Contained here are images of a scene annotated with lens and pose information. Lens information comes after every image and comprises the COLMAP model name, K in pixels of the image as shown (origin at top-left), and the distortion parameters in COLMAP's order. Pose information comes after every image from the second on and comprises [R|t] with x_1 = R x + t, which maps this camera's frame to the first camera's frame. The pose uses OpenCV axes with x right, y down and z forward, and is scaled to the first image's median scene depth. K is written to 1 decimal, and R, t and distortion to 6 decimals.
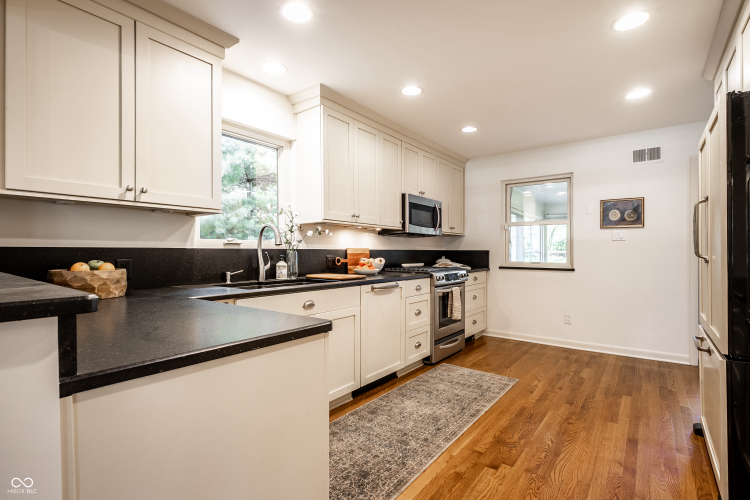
lens RADIAL K [[360.2, 0, 375.0], [0, 360.2, 250.0], [0, 0, 1]] dist [-0.000424, 0.000191]
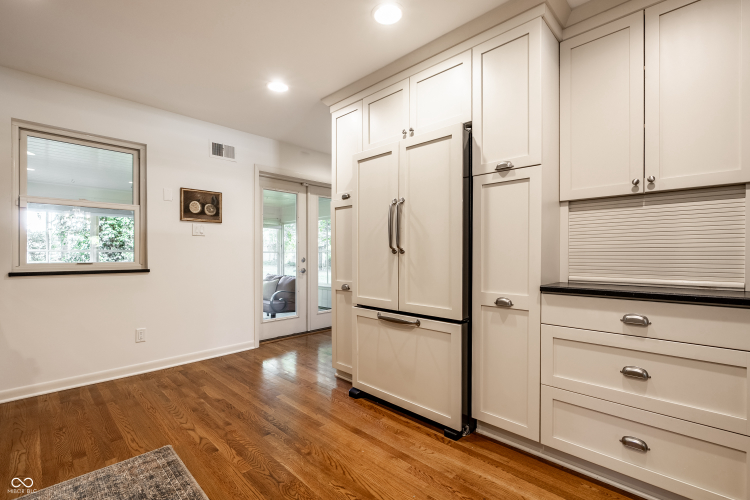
lens RADIAL K [[335.8, 0, 375.0], [0, 335.8, 250.0], [0, 0, 1]] dist [-0.002075, -0.000598]
pose [[0.120239, 0.004674, 0.992734, -0.135965], [-0.001850, 0.999988, -0.004484, 0.016502], [-0.992743, -0.001297, 0.120247, 0.528428]]
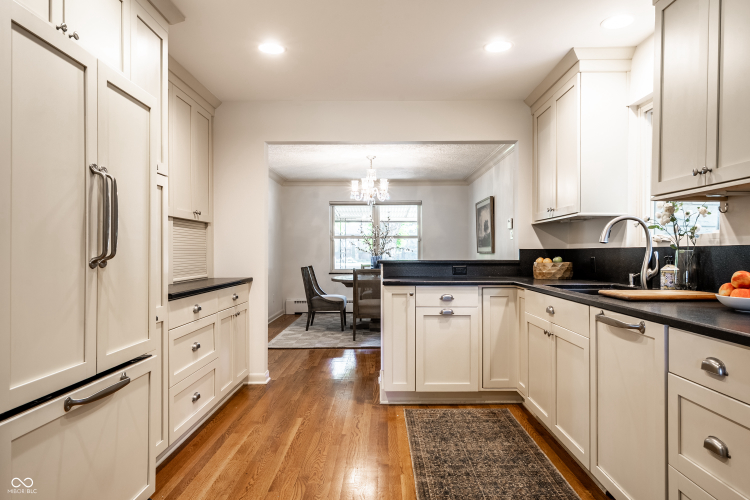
lens RADIAL K [[493.0, 0, 375.0], [0, 493.0, 250.0], [0, 0, 1]] dist [0.004706, 0.002895]
pose [[-0.804739, -0.002542, -0.593623, 0.591586], [0.004301, 0.999940, -0.010112, 0.008326], [0.593613, -0.010691, -0.804680, 1.147252]]
